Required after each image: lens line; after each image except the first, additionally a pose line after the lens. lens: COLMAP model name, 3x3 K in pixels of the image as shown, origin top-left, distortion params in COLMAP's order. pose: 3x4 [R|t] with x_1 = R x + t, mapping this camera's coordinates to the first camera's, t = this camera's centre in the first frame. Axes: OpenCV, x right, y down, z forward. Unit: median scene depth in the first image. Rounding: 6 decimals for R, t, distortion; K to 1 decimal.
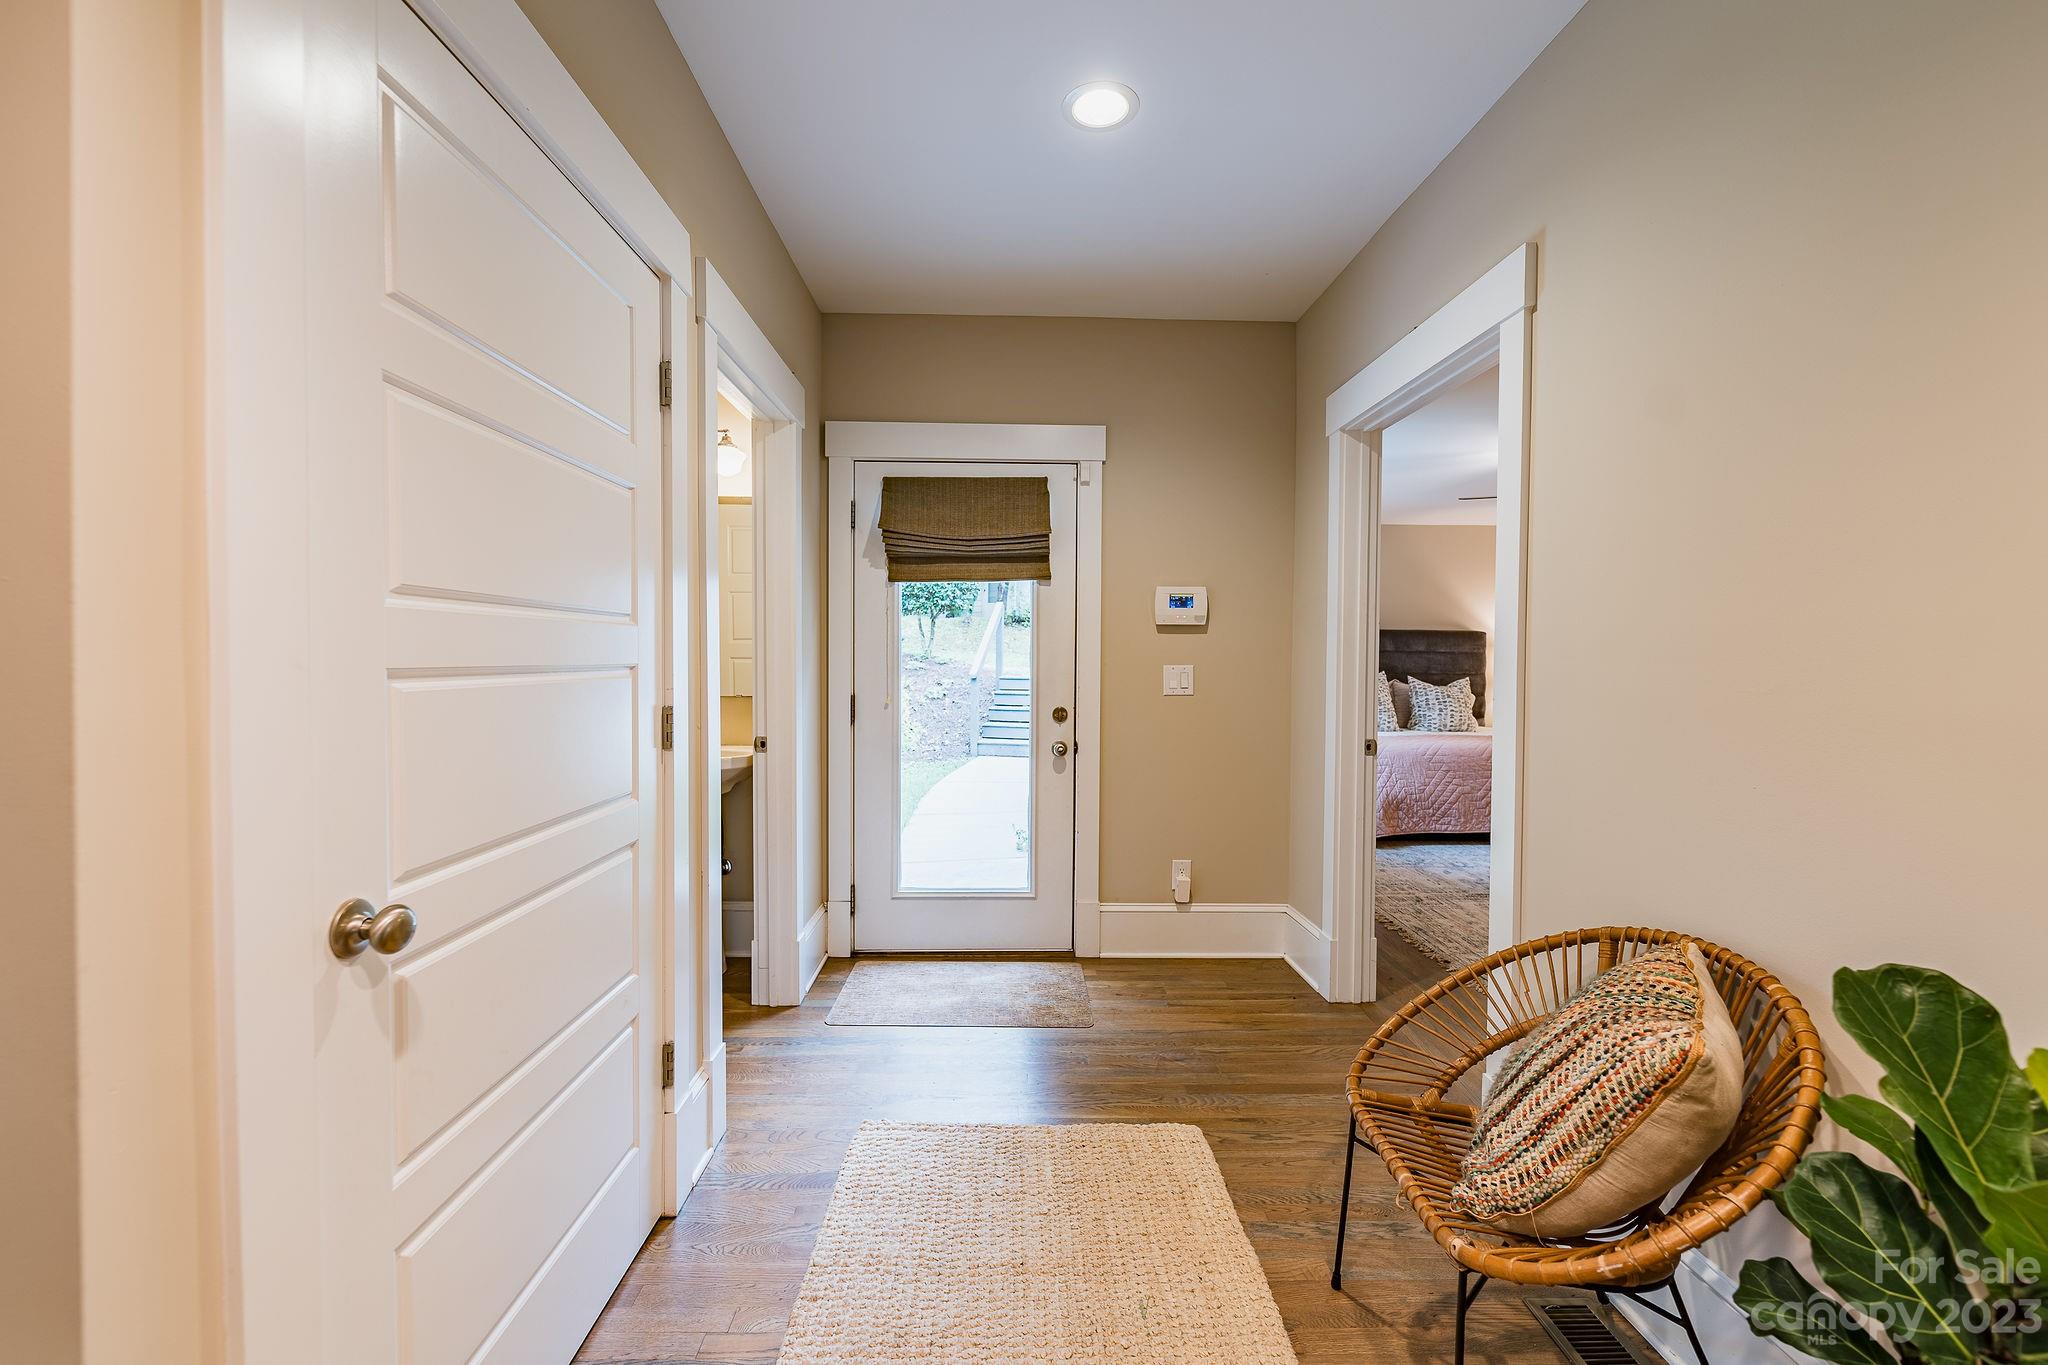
lens RADIAL K [[822.7, 0, 1022.2], [0, 822.7, 675.6], [0, 0, 1]] dist [0.005918, -0.003051]
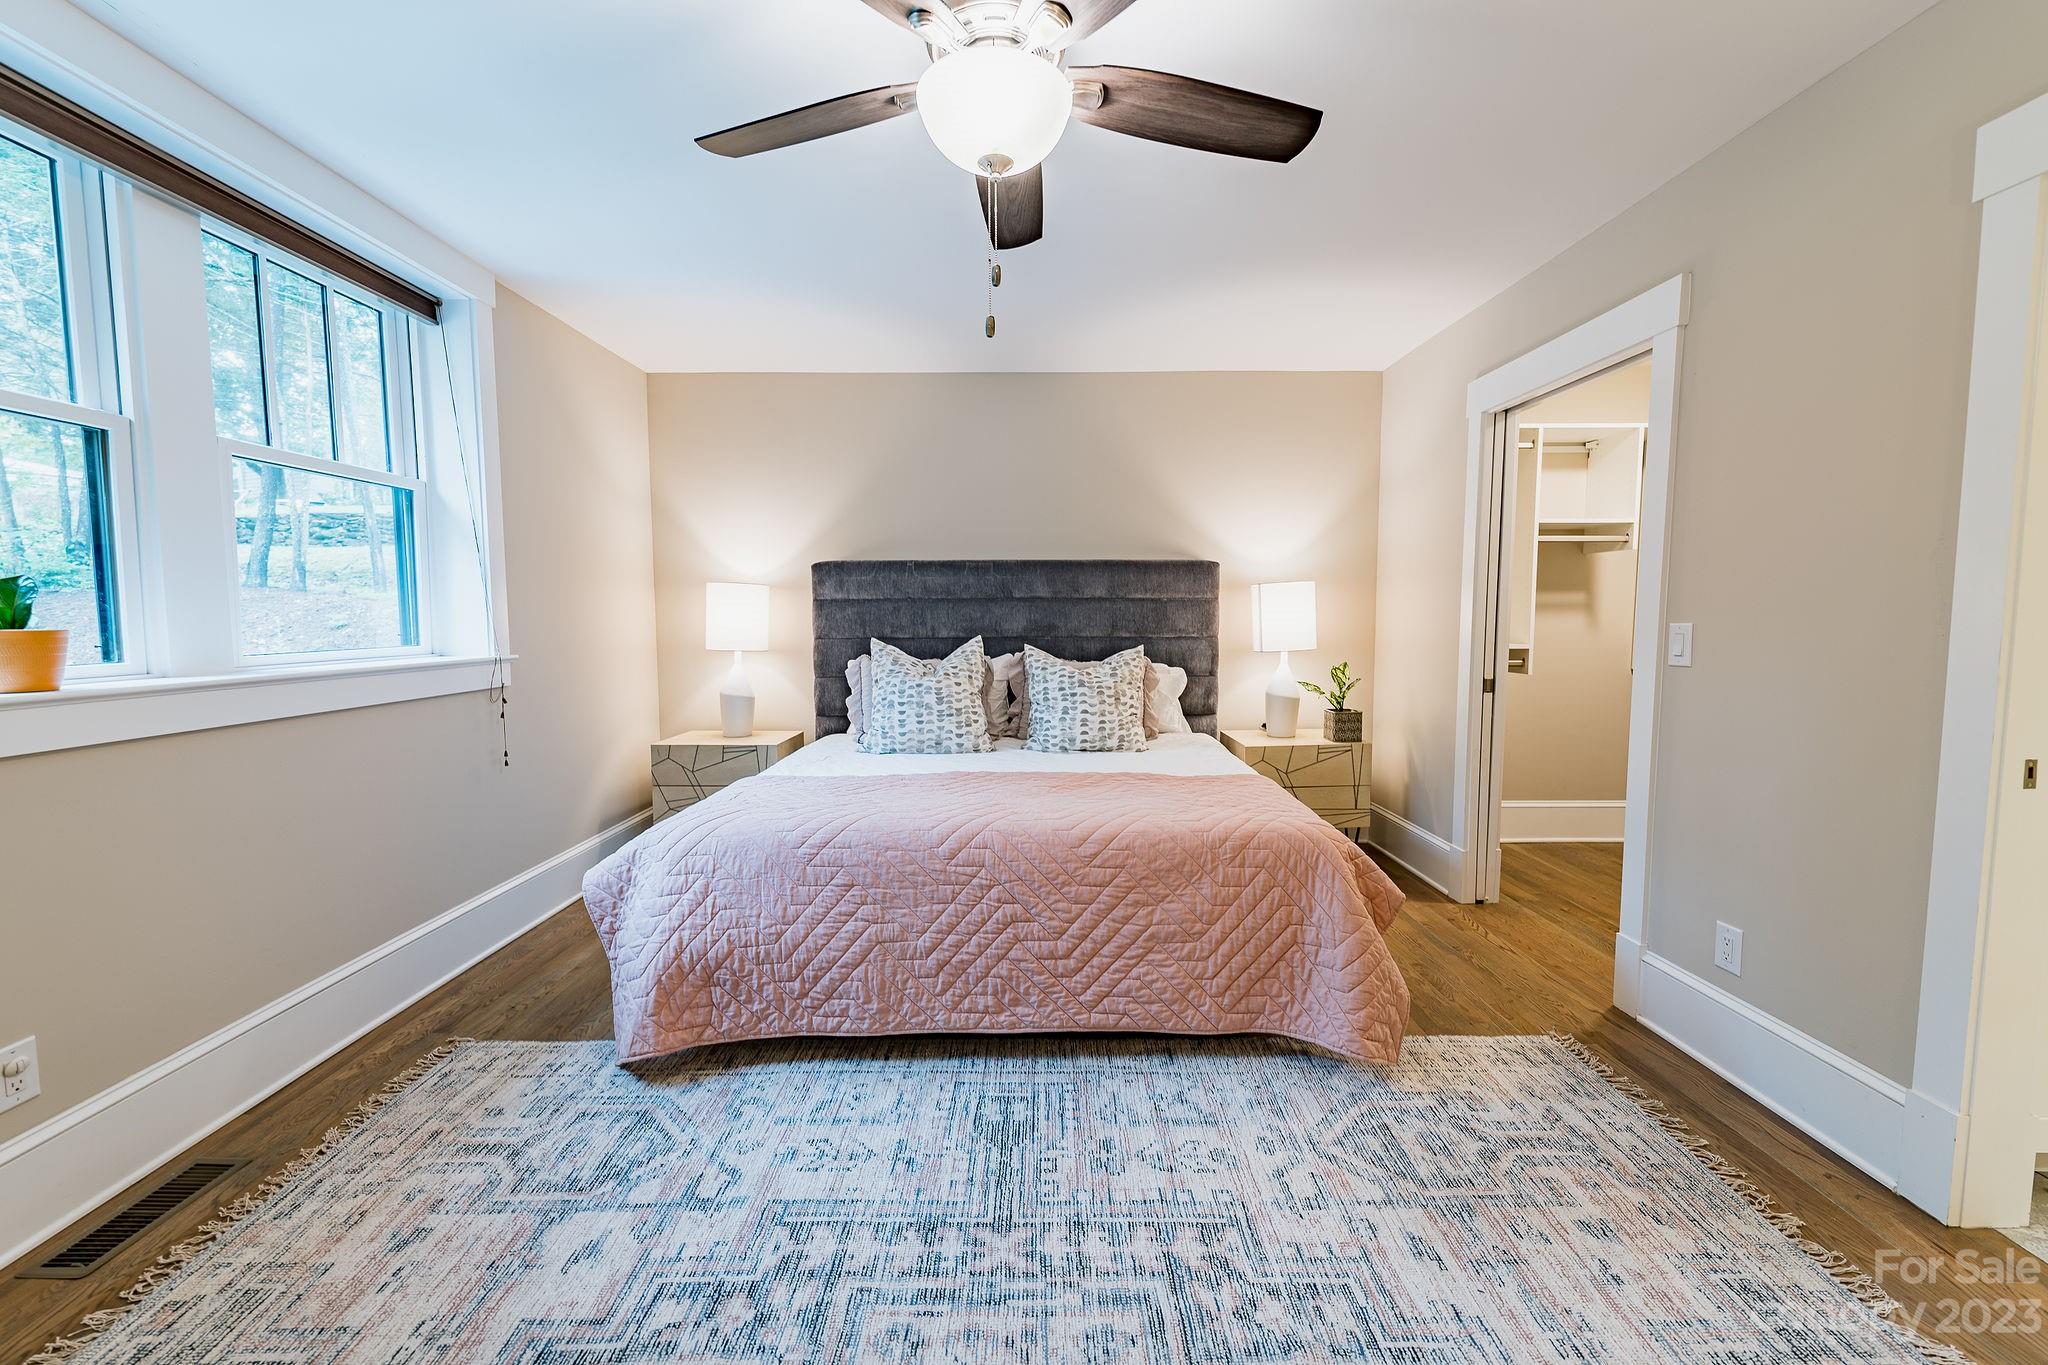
lens RADIAL K [[822.7, 0, 1018.3], [0, 822.7, 681.3], [0, 0, 1]] dist [0.005918, -0.003051]
pose [[0.999318, -0.008782, -0.035861, 0.486804], [0.010988, 0.998027, 0.061810, -0.008766], [0.035247, -0.062162, 0.997444, 0.471379]]
